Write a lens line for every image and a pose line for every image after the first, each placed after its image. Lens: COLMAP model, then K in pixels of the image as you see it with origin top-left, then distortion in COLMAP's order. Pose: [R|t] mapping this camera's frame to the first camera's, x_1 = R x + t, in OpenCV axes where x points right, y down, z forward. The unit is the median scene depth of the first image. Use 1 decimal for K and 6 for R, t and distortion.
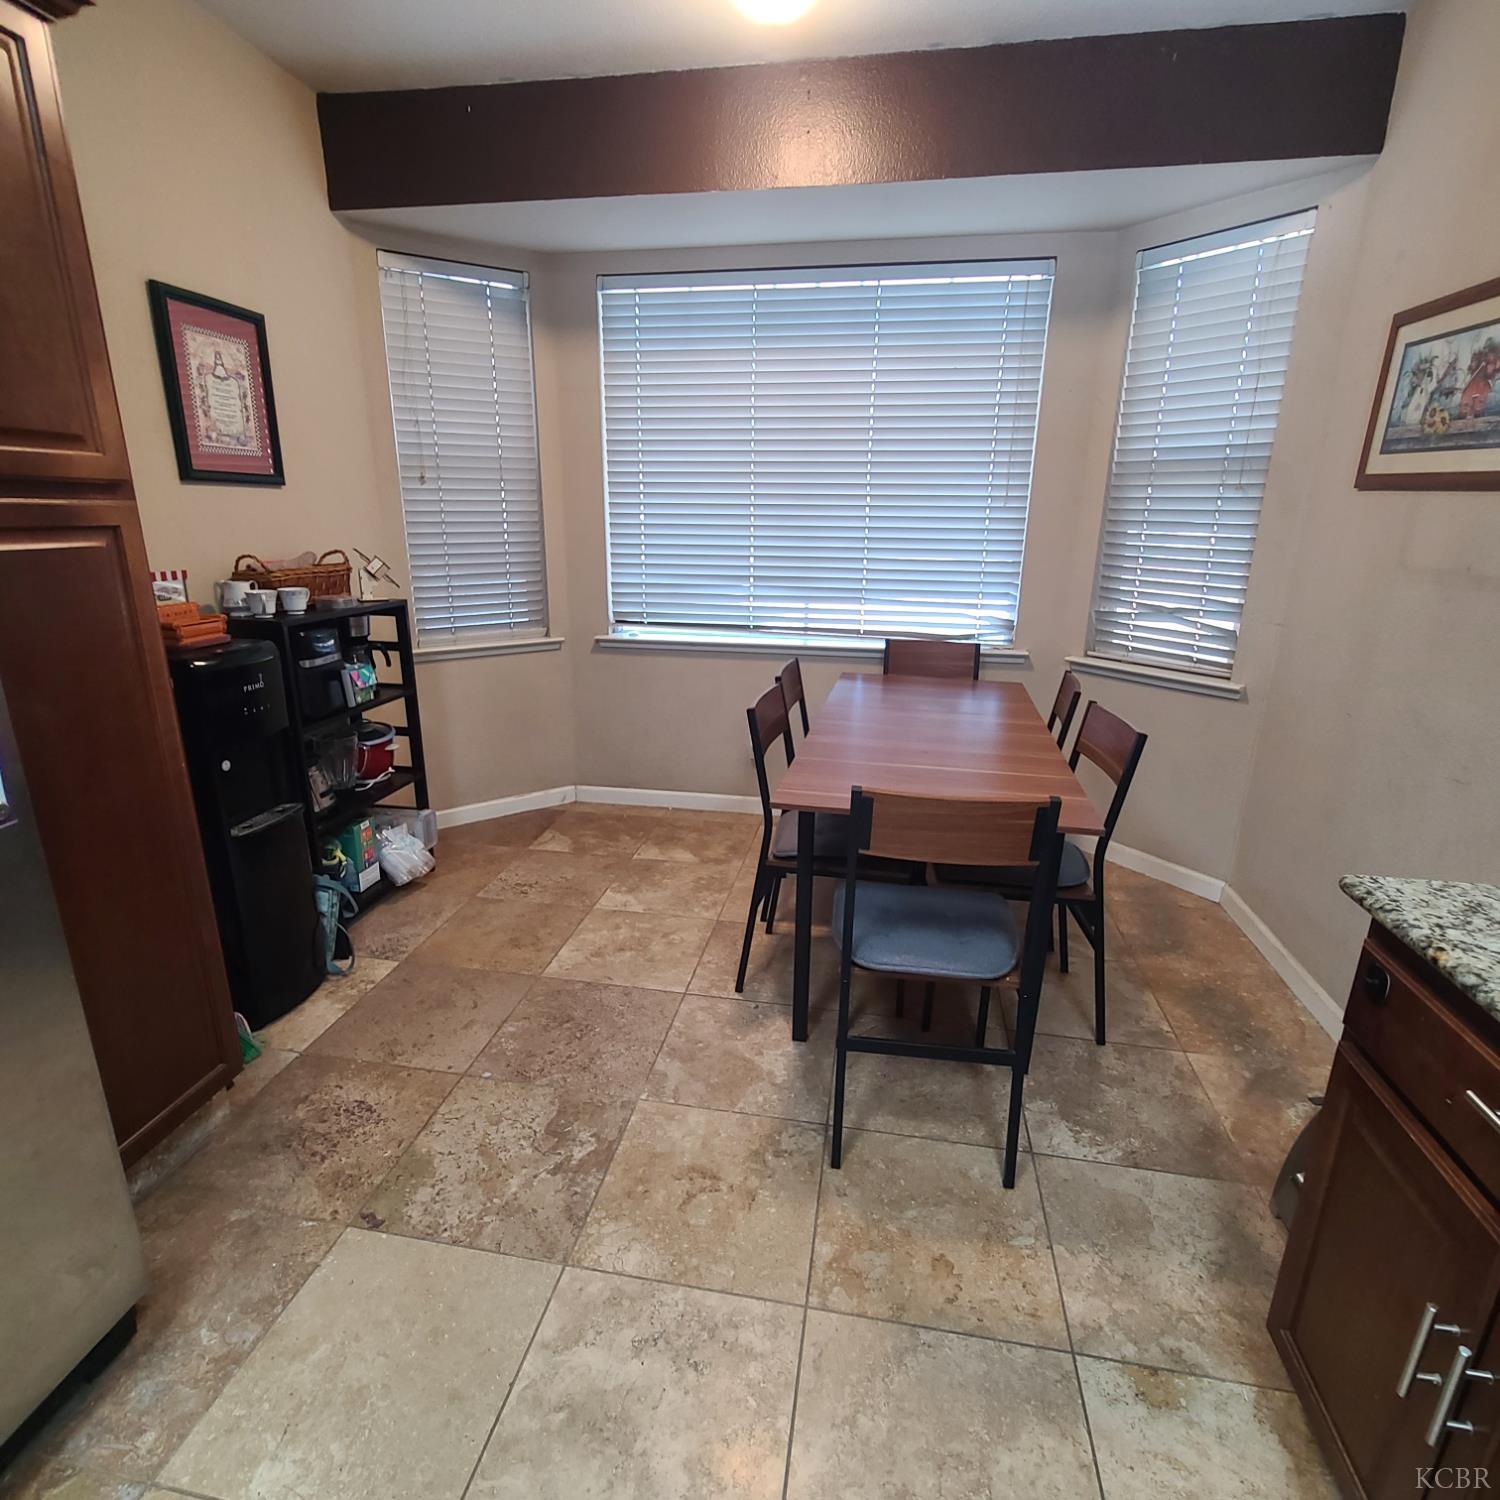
lens RADIAL K [[815.0, 0, 743.3], [0, 815.0, 750.8], [0, 0, 1]] dist [0.002843, -0.002980]
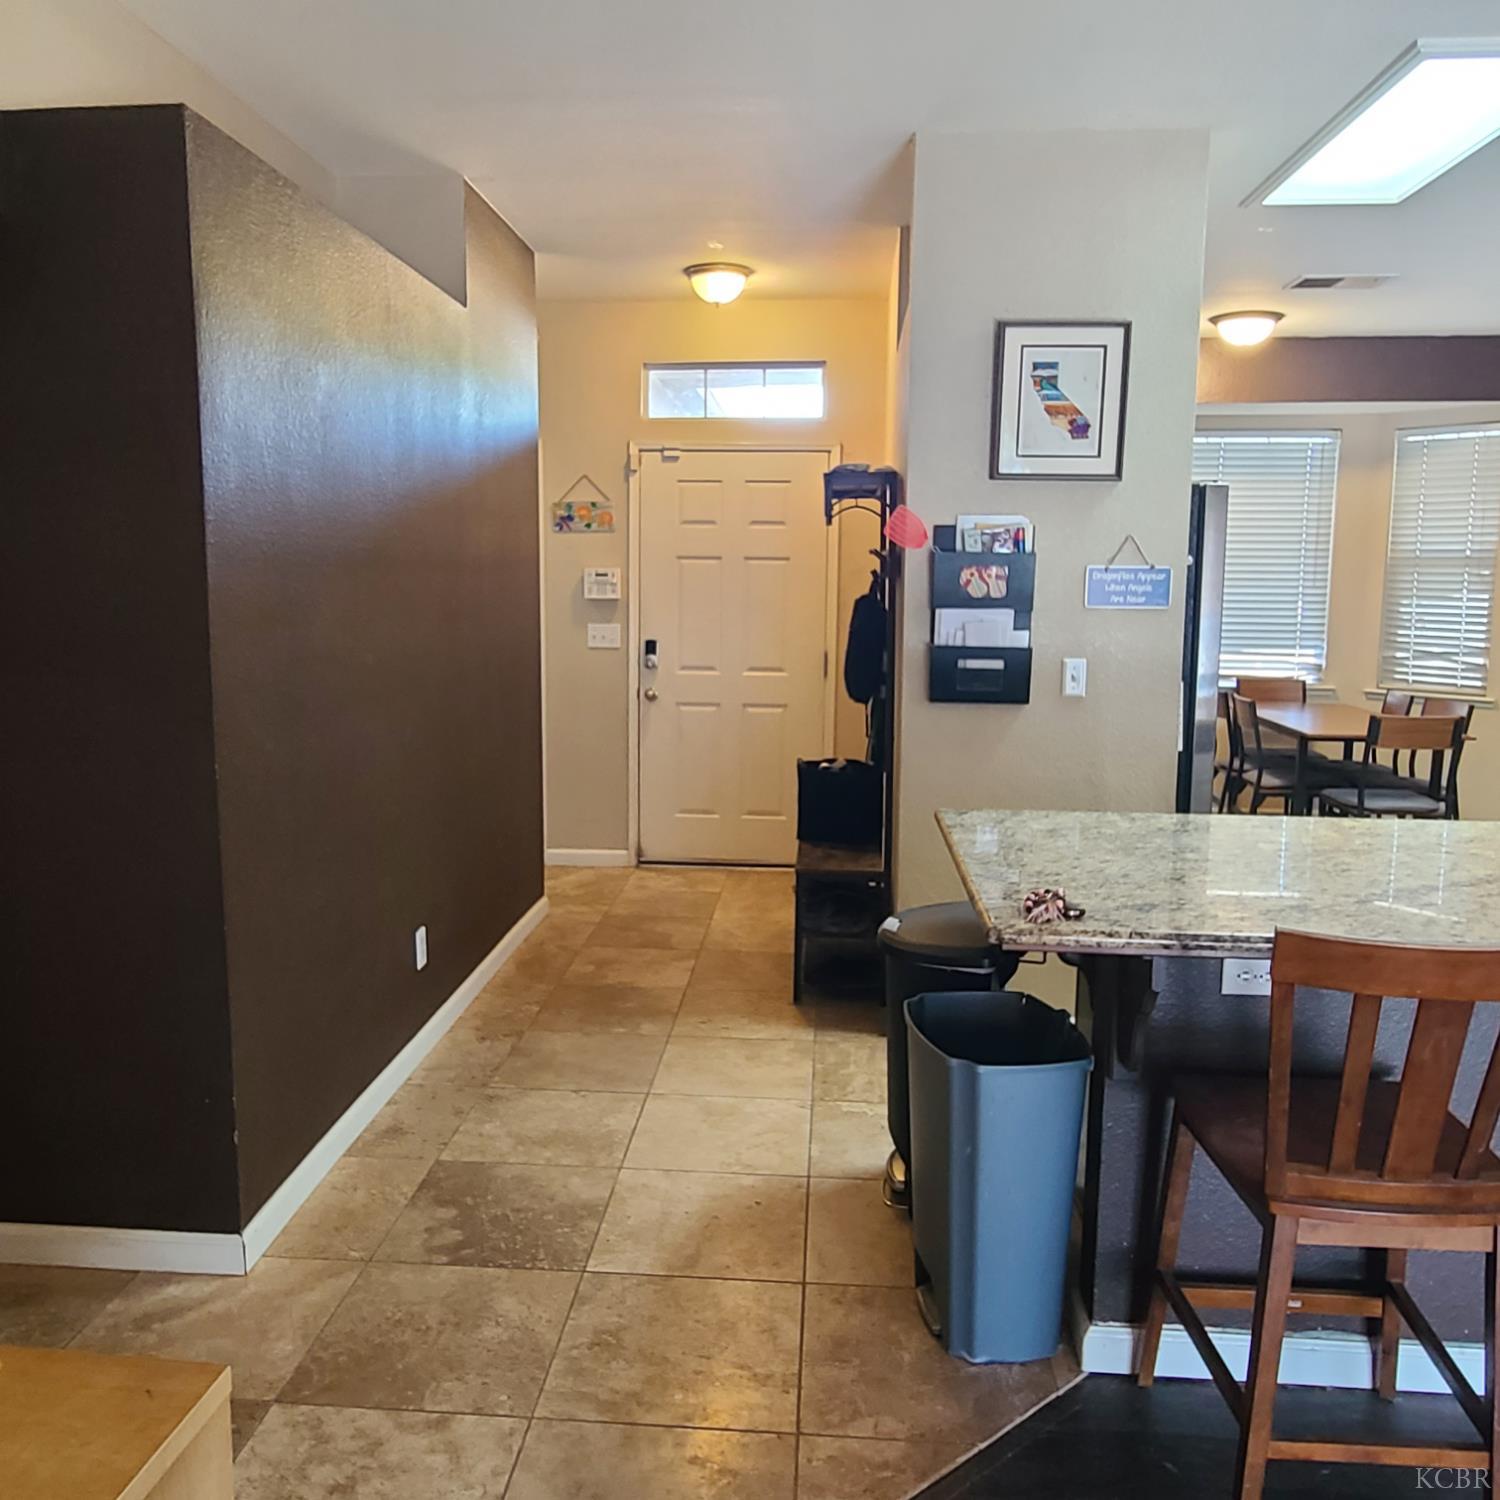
lens RADIAL K [[1271.8, 0, 741.5], [0, 1271.8, 732.8], [0, 0, 1]] dist [0.010750, -0.001079]
pose [[0.993954, -0.013703, 0.108942, -1.230450], [0.031329, 0.986330, -0.161774, 0.380383], [-0.105236, 0.164208, 0.980796, -1.394137]]
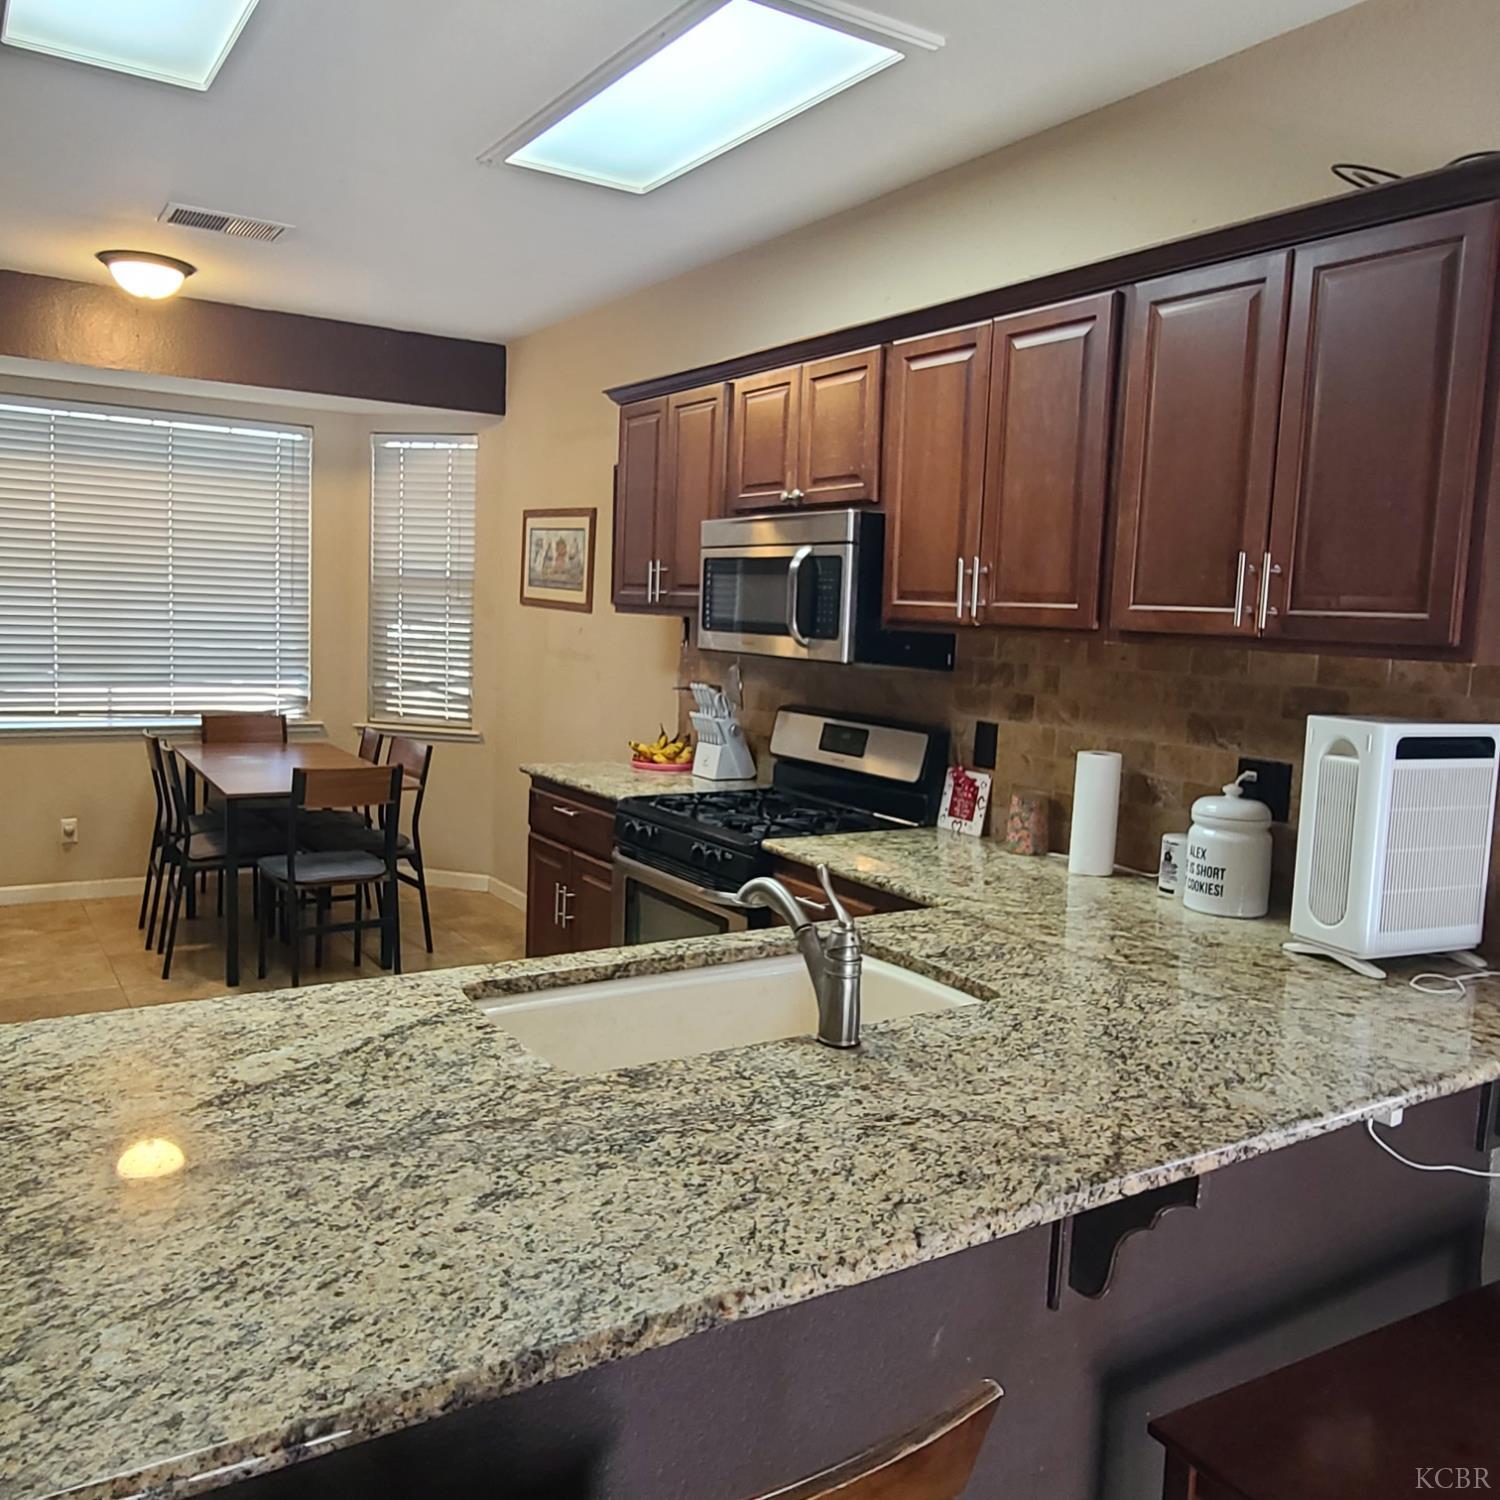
lens RADIAL K [[1268.4, 0, 733.4], [0, 1268.4, 731.4], [0, 0, 1]] dist [0.008195, -0.004602]
pose [[0.733282, -0.046706, 0.678319, -0.664324], [0.162959, 0.980633, -0.108641, 0.271245], [-0.660108, 0.190202, 0.726692, -1.060892]]
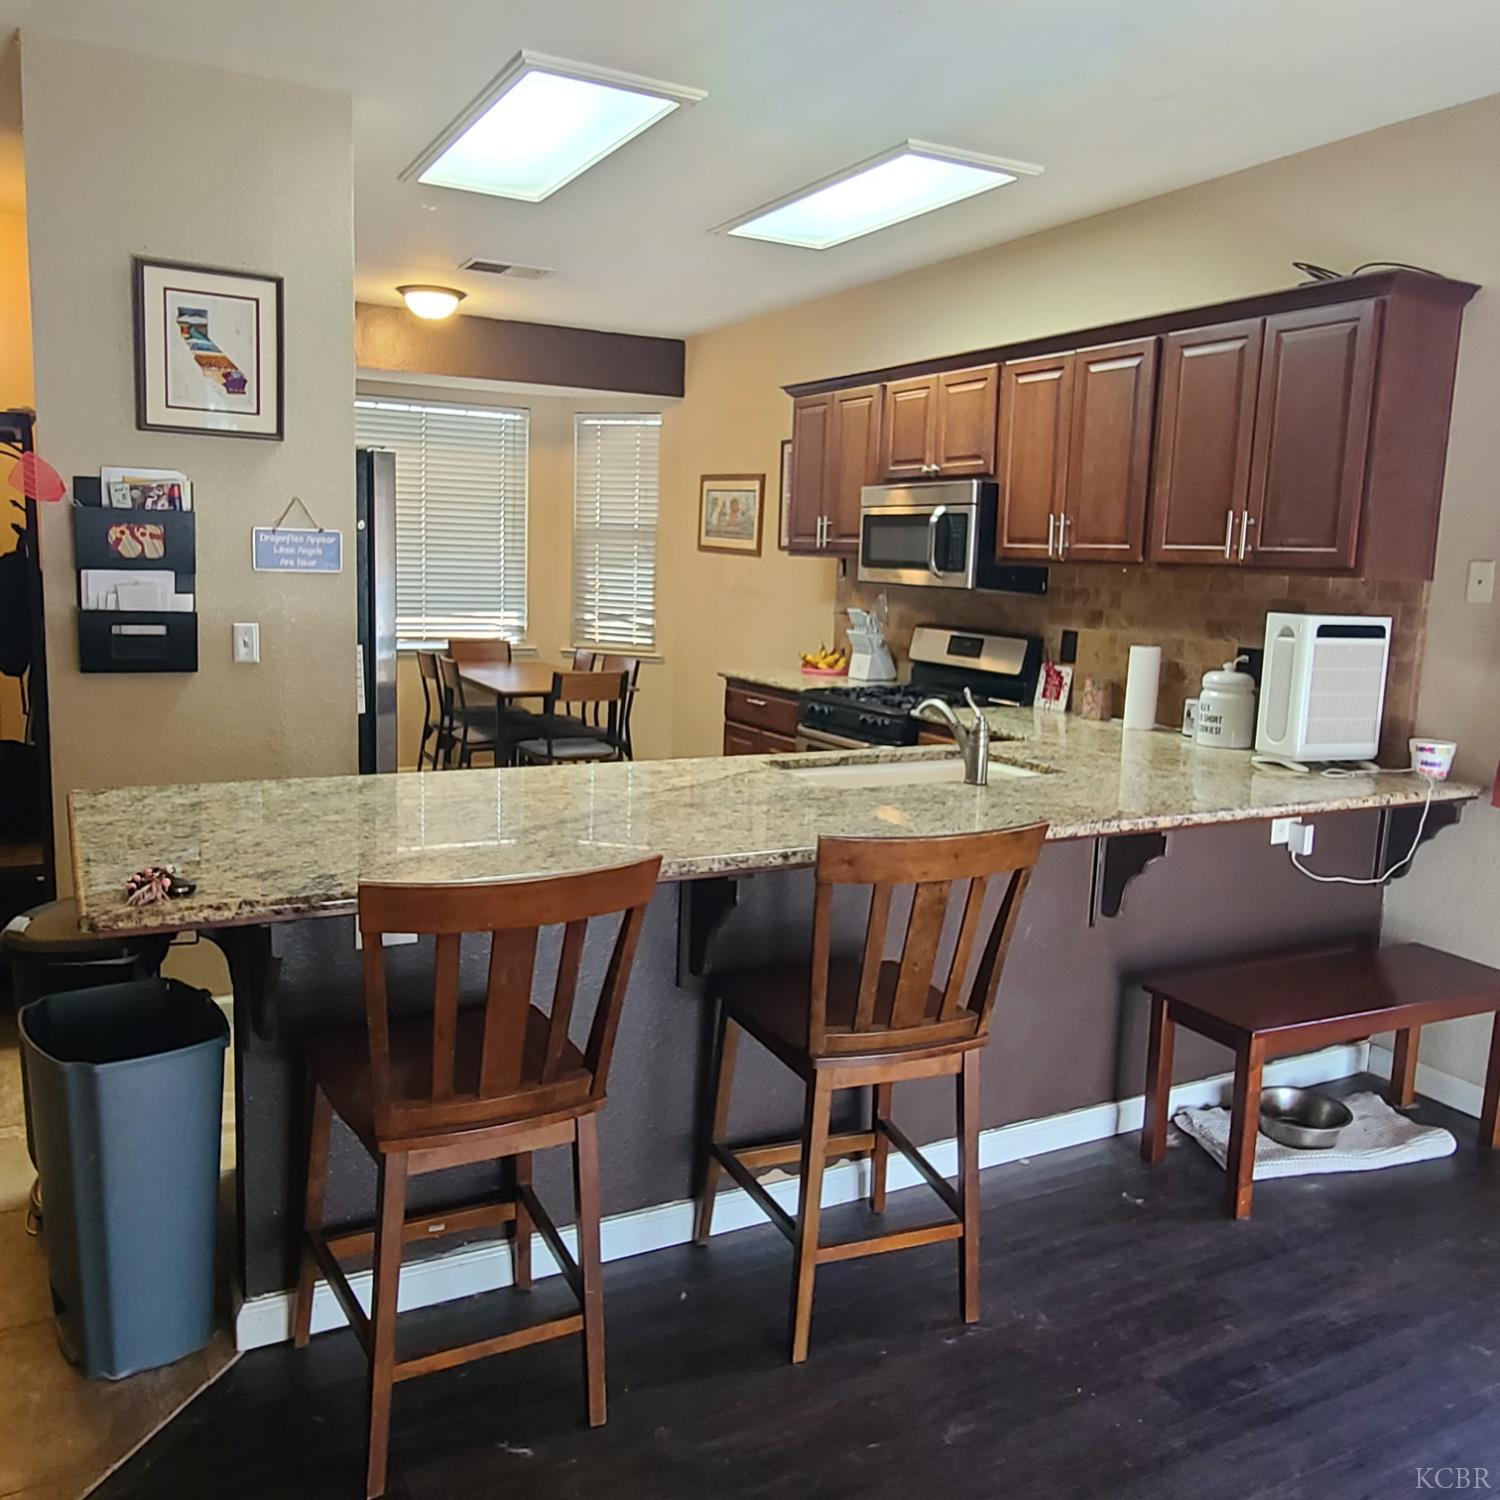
lens RADIAL K [[1268.4, 0, 733.4], [0, 1268.4, 731.4], [0, 0, 1]] dist [0.008195, -0.004602]
pose [[0.783030, -0.069861, 0.618049, -1.140630], [0.152599, 0.984880, -0.082009, 0.388794], [-0.602974, 0.158529, 0.781851, -1.425394]]
